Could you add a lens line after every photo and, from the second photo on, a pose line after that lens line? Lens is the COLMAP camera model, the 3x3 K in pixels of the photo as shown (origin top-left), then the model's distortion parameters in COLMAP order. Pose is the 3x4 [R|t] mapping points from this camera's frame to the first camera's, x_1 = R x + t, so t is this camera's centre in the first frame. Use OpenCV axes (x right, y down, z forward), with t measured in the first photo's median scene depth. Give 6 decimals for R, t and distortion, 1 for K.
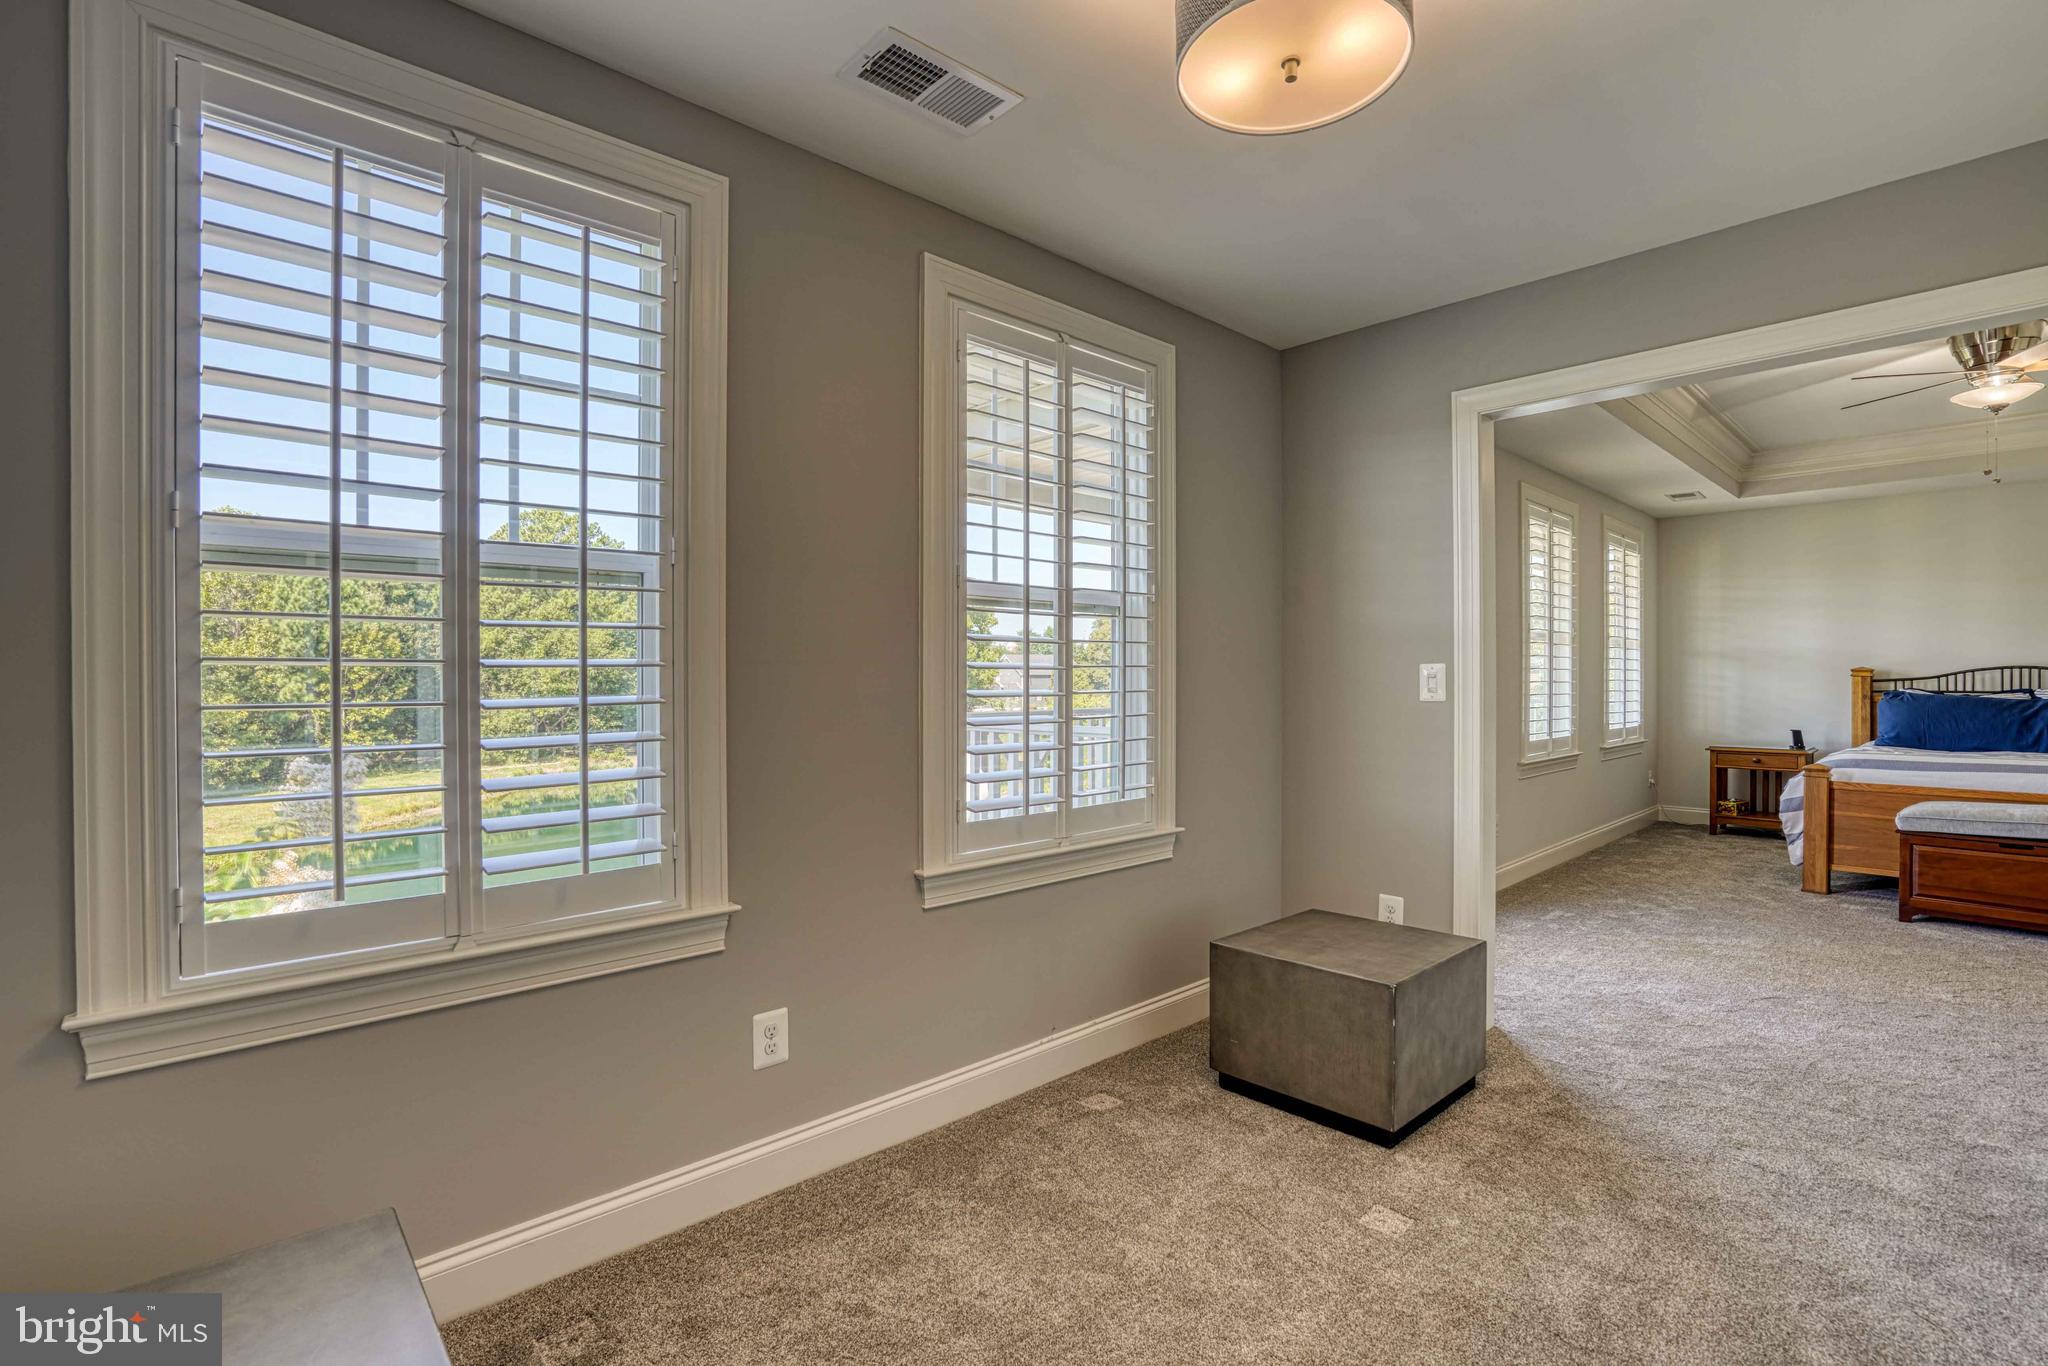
lens RADIAL K [[965.6, 0, 999.3], [0, 965.6, 682.2], [0, 0, 1]] dist [-0.050936, 0.016943]
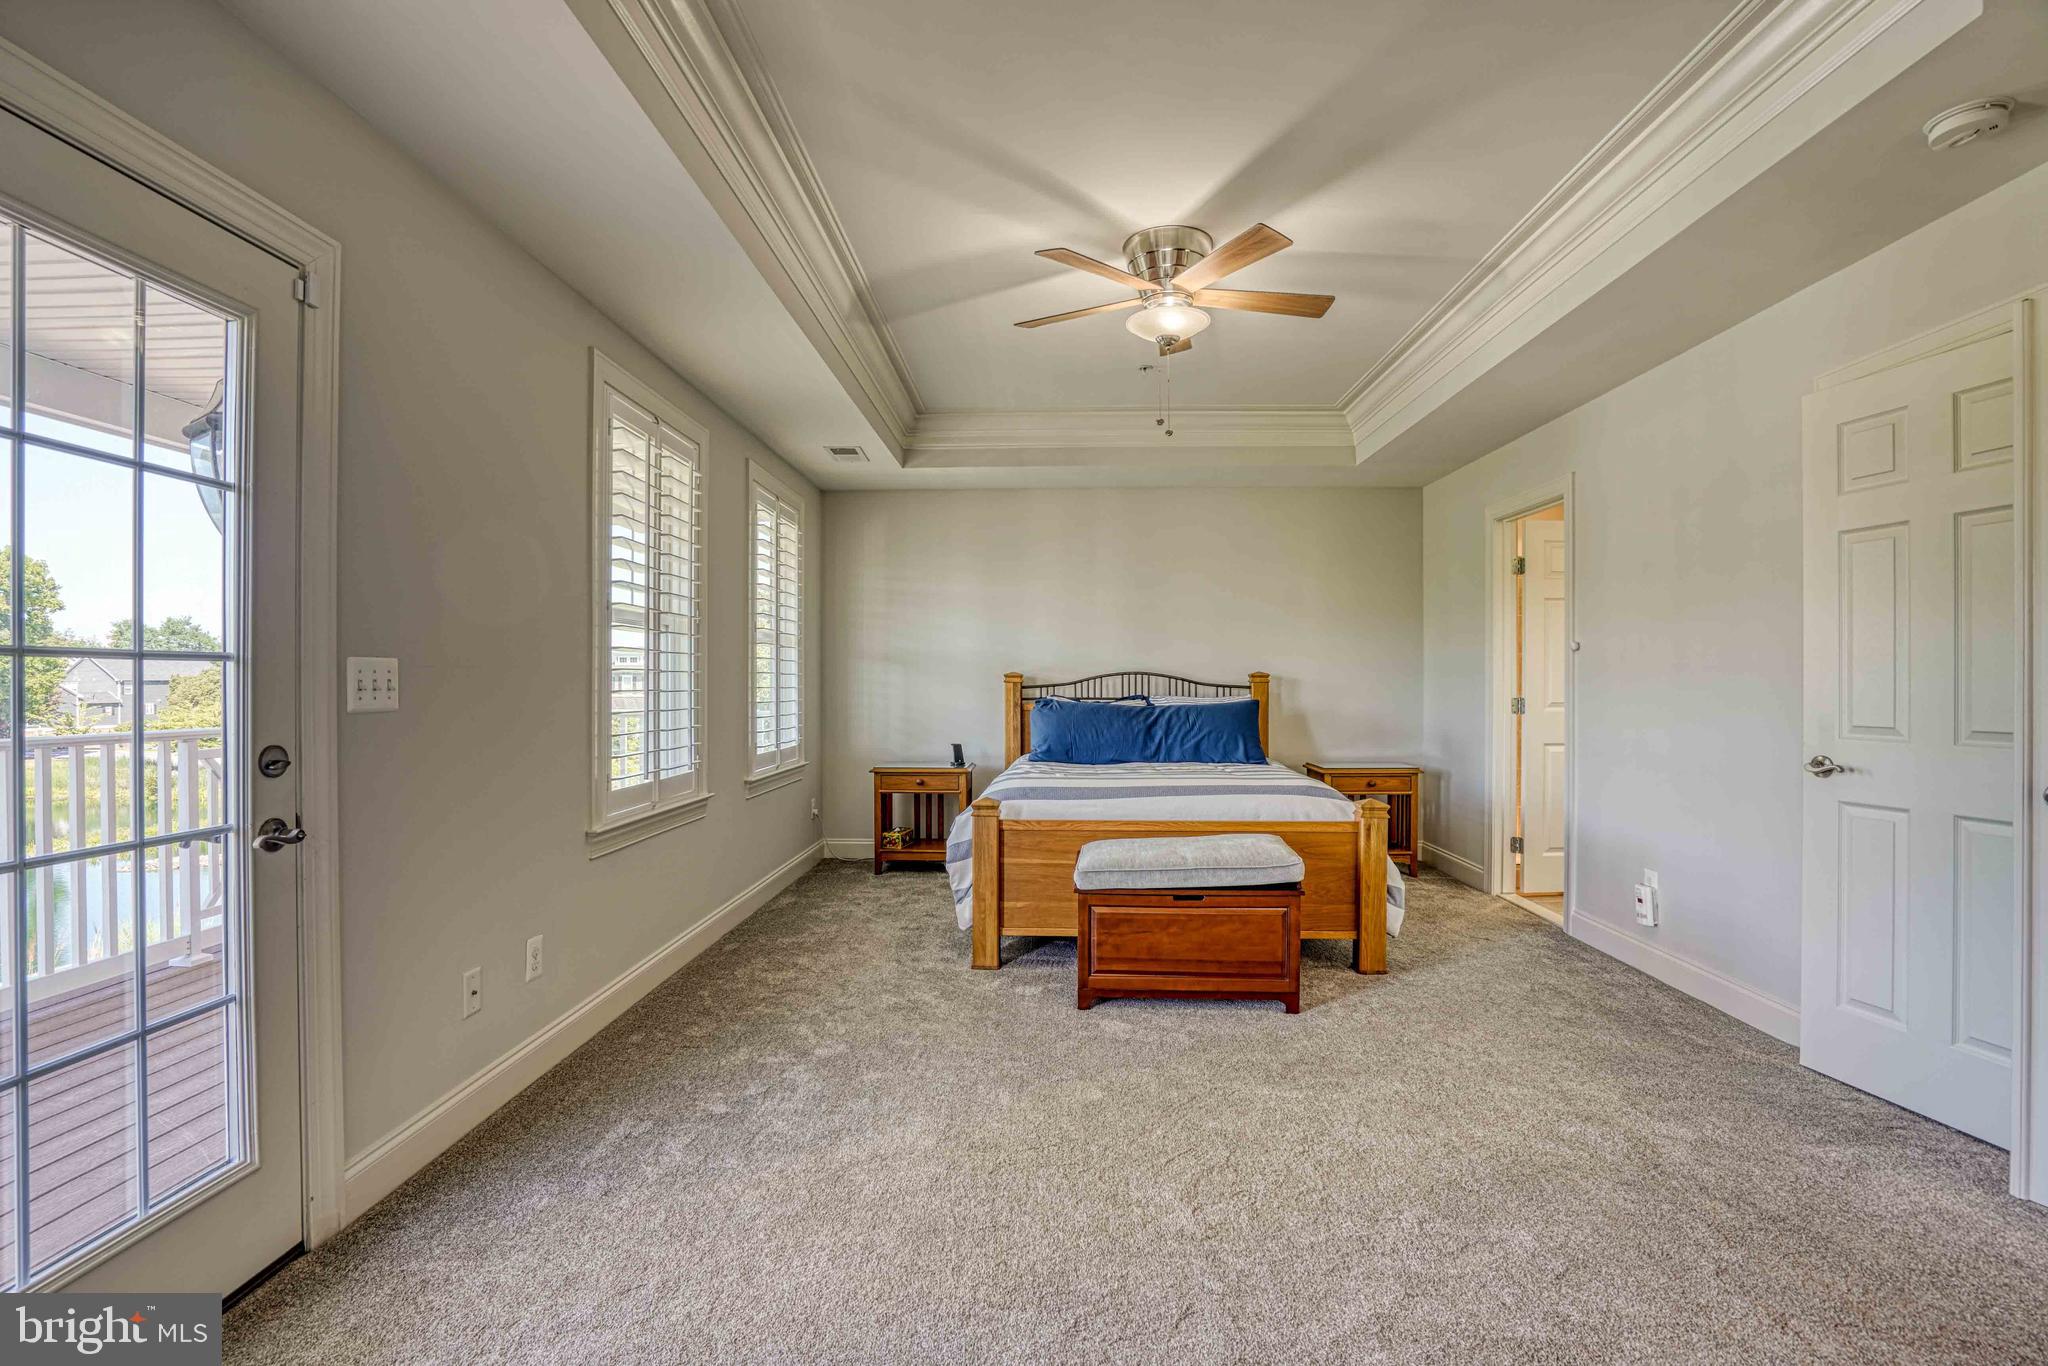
lens RADIAL K [[946.1, 0, 1016.5], [0, 946.1, 681.2], [0, 0, 1]] dist [-0.069286, 0.027853]
pose [[0.710117, 0.001576, 0.704082, 0.299572], [0.004473, 0.999967, -0.006750, -0.001338], [-0.704069, 0.007943, 0.710087, 0.373728]]
